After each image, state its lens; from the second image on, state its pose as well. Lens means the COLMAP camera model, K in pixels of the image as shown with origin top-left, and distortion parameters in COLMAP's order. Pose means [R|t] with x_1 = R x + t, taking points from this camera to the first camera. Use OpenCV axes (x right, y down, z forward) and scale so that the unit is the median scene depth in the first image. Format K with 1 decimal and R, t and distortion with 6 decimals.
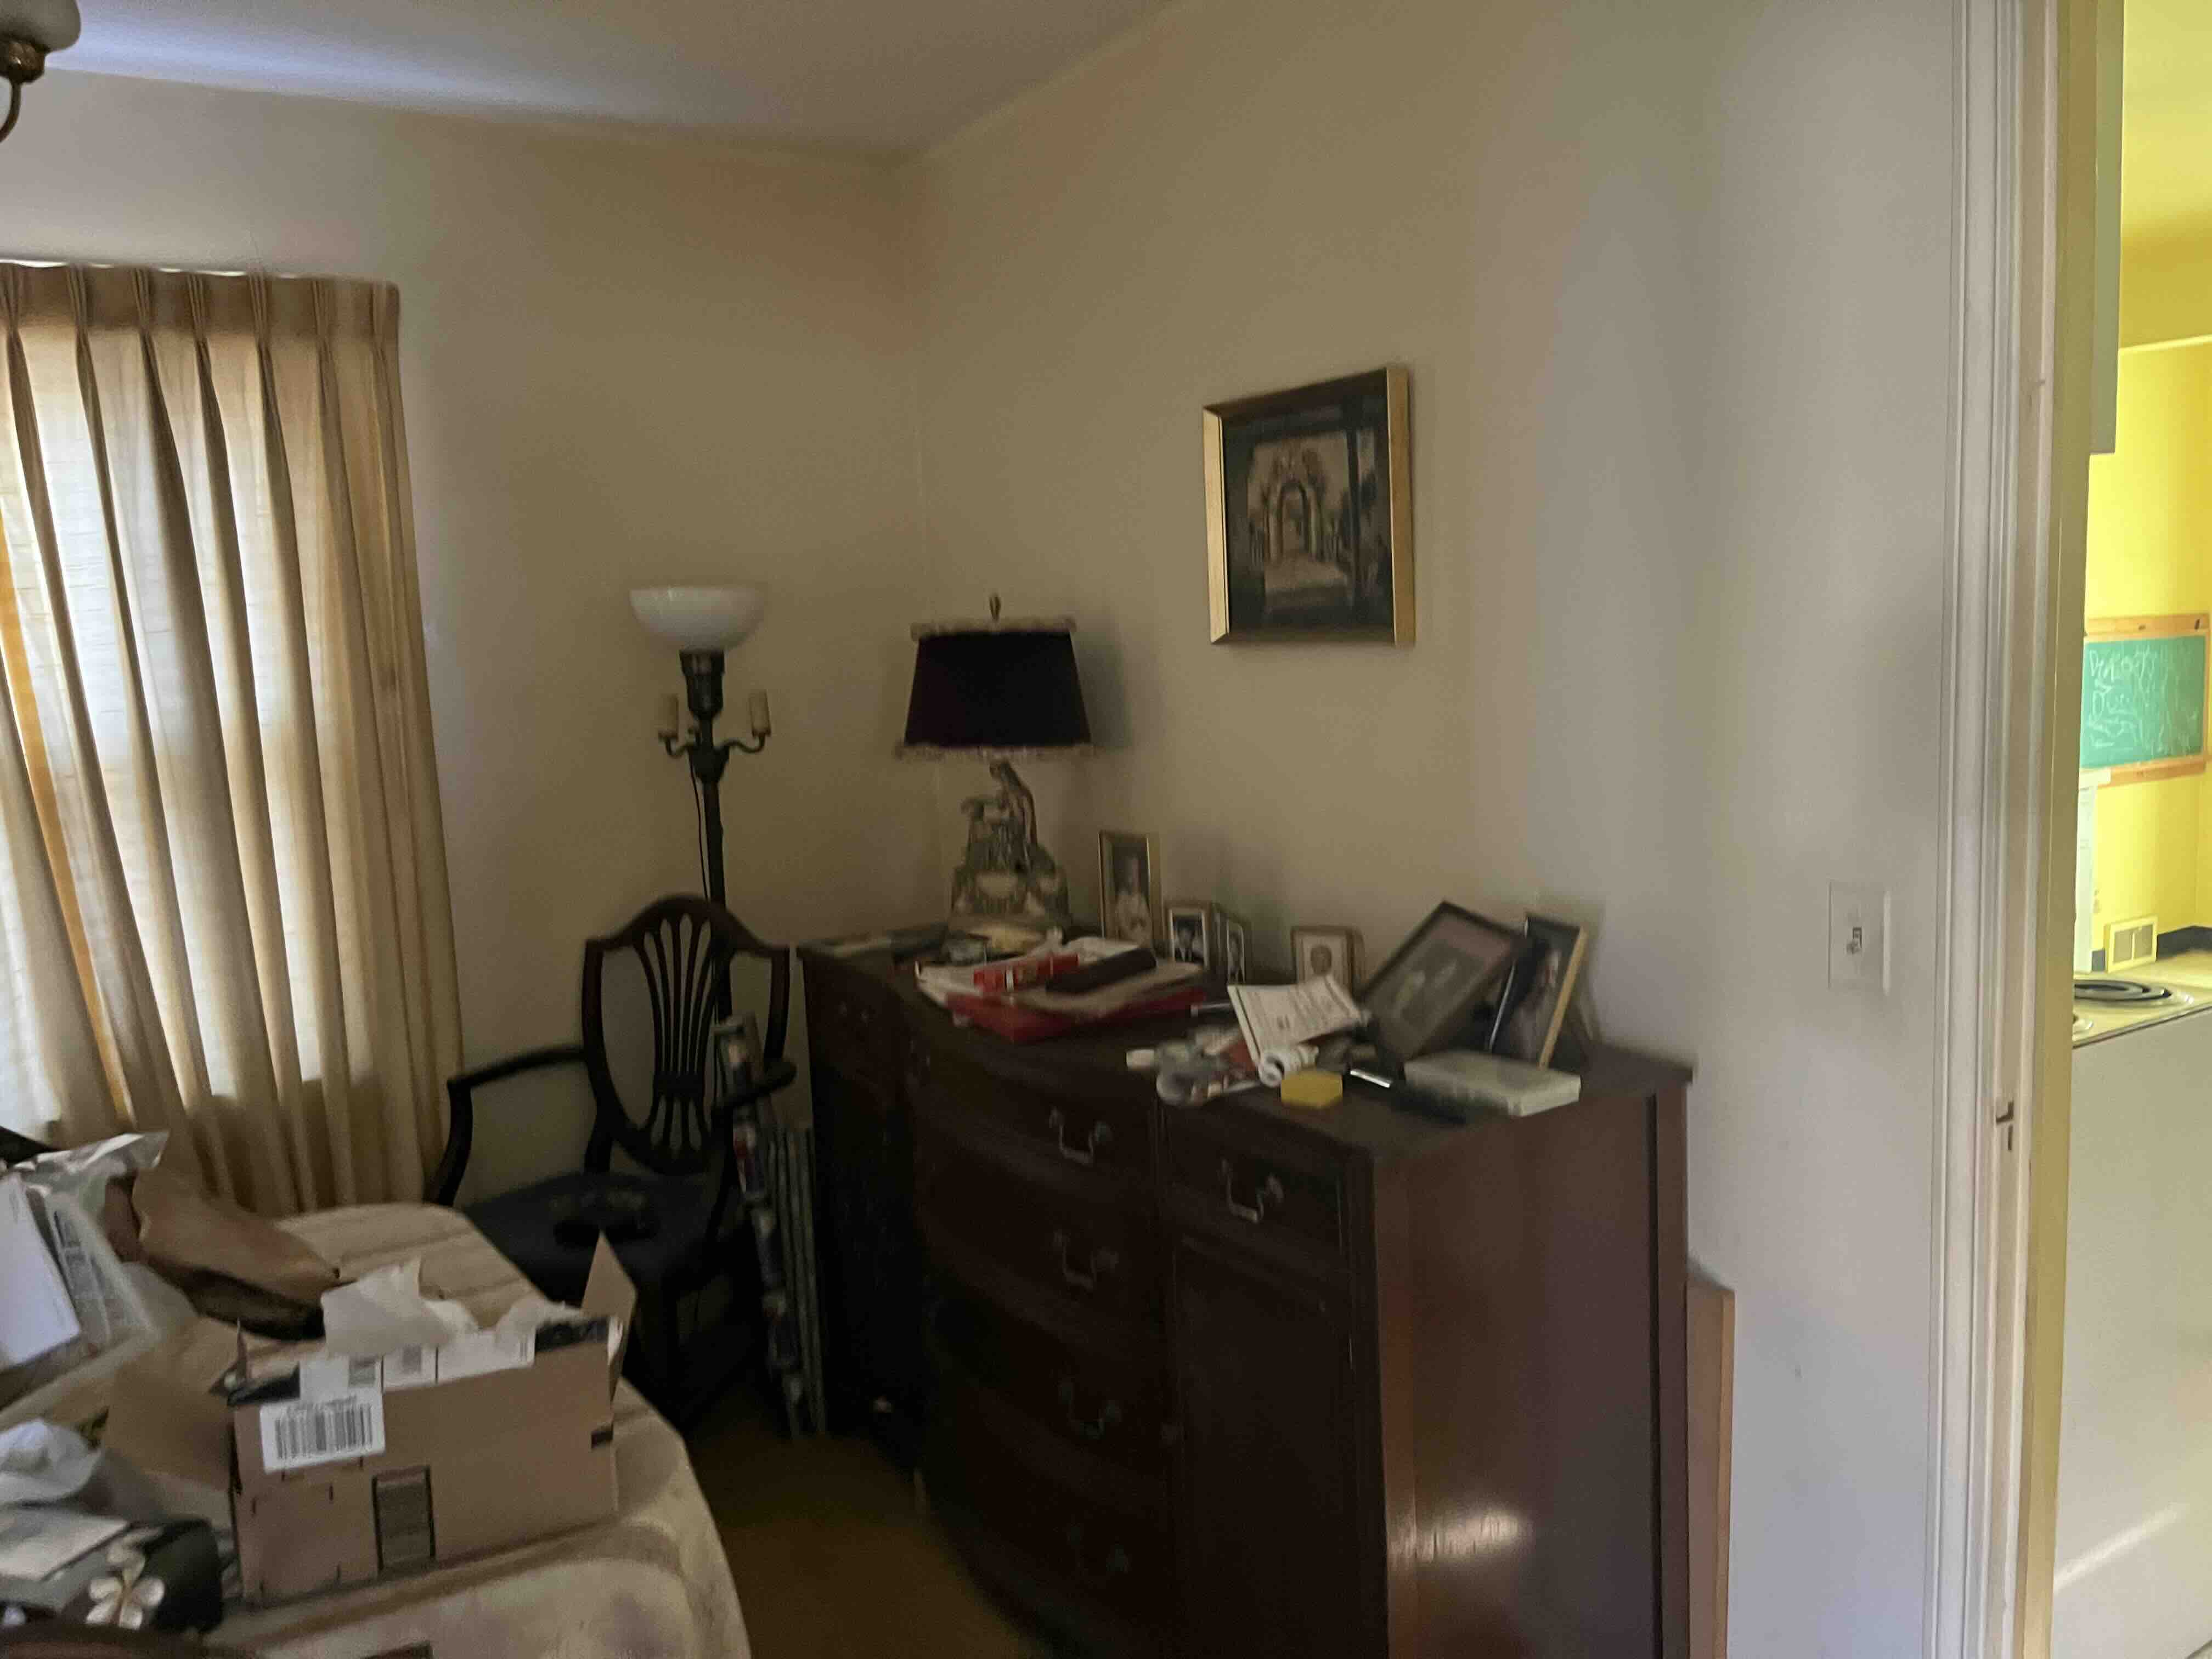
lens RADIAL K [[1671.0, 0, 1117.9], [0, 1671.0, 862.9], [0, 0, 1]] dist [0.068233, -0.101699]
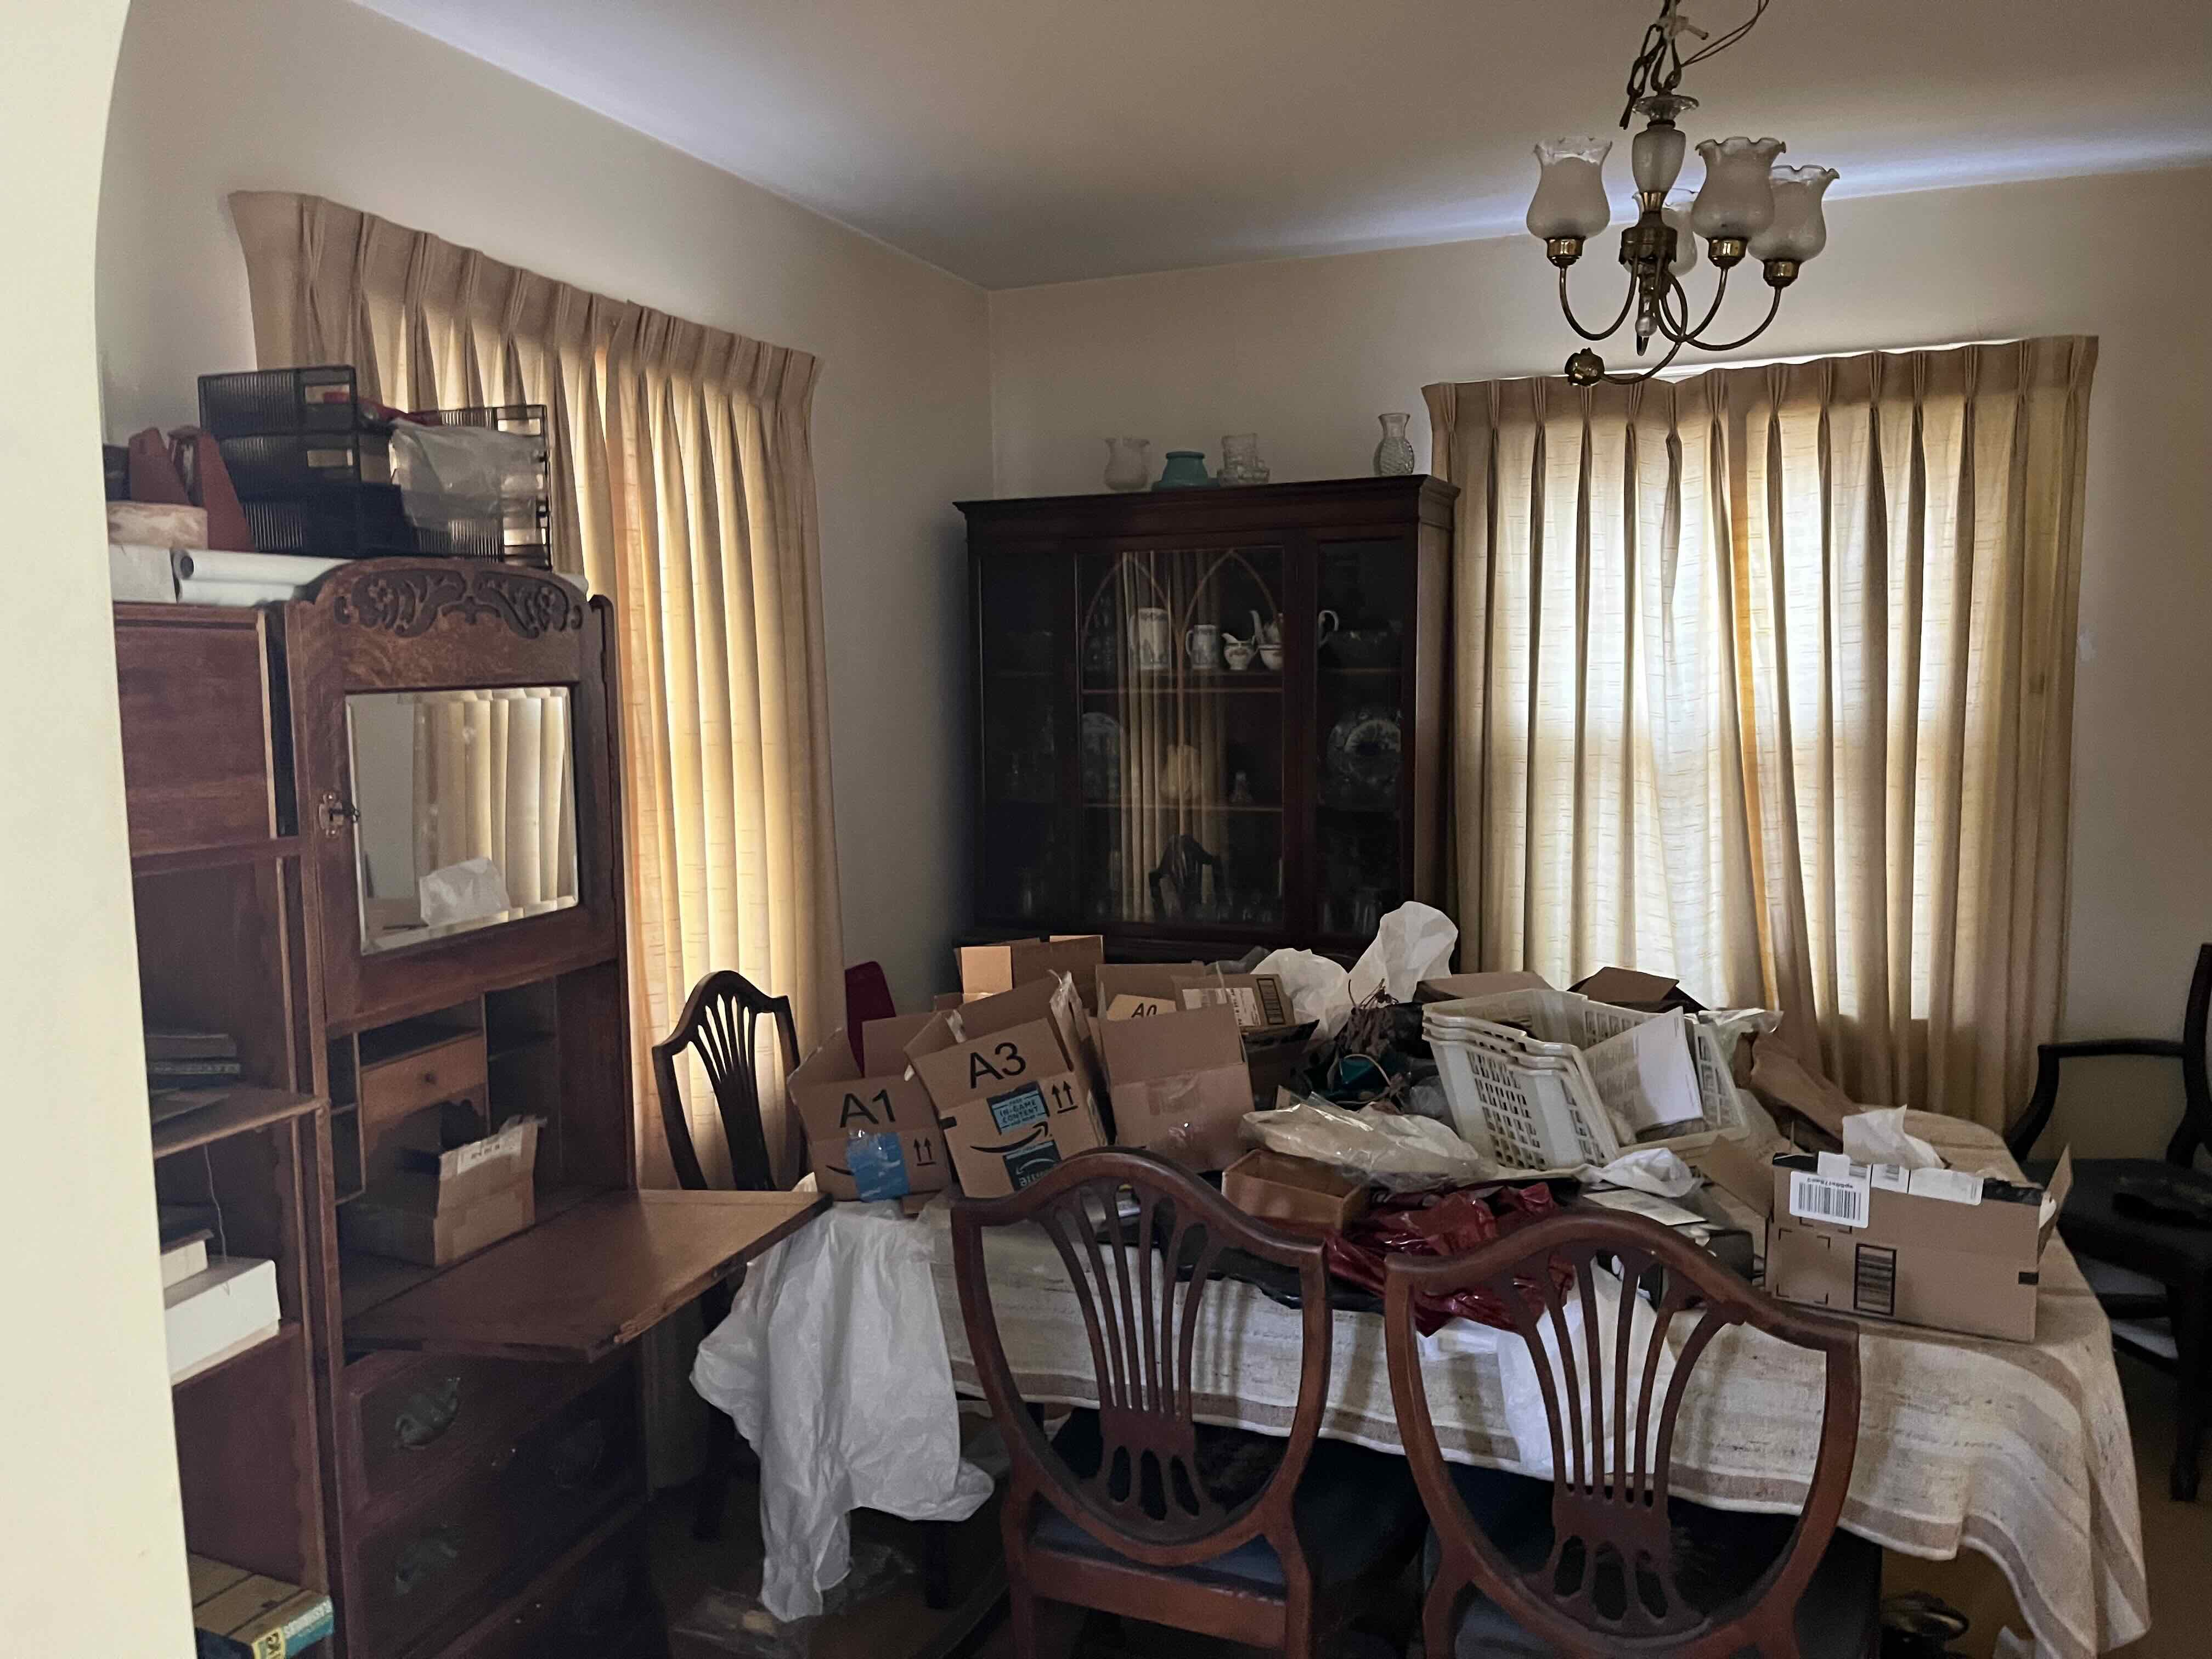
lens RADIAL K [[1671.0, 0, 1117.9], [0, 1671.0, 862.9], [0, 0, 1]] dist [0.068233, -0.101699]
pose [[0.587851, 0.123409, -0.799501, 0.145021], [-0.112777, 0.991147, 0.070069, 0.000166], [0.801070, 0.048975, 0.596564, -0.190507]]
